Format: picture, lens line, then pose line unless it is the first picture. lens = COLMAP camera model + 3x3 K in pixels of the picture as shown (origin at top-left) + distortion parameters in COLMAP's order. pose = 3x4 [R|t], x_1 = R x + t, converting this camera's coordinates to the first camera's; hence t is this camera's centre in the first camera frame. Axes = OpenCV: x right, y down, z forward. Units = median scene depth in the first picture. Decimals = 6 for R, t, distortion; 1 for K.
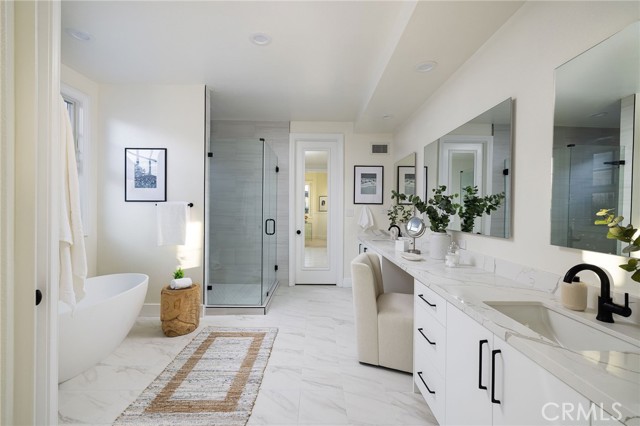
lens RADIAL K [[277.8, 0, 320.0], [0, 277.8, 213.0], [0, 0, 1]] dist [0.000053, 0.000001]
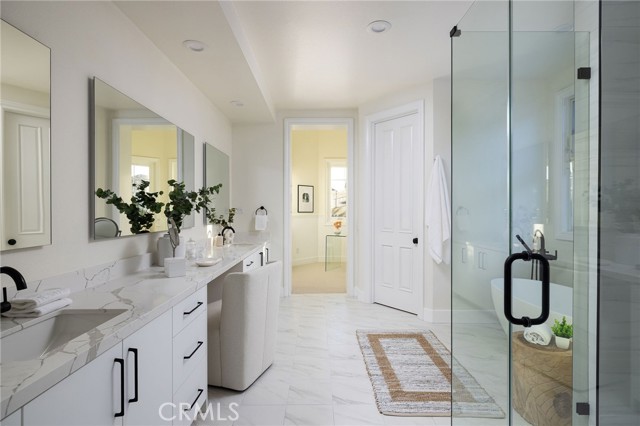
lens RADIAL K [[311.0, 0, 320.0], [0, 311.0, 213.0], [0, 0, 1]] dist [-0.000800, 0.000245]
pose [[-0.999891, -0.008436, 0.012156, -0.036371], [-0.008352, 0.999941, 0.006926, -0.006622], [-0.012213, 0.006824, -0.999902, 2.045160]]
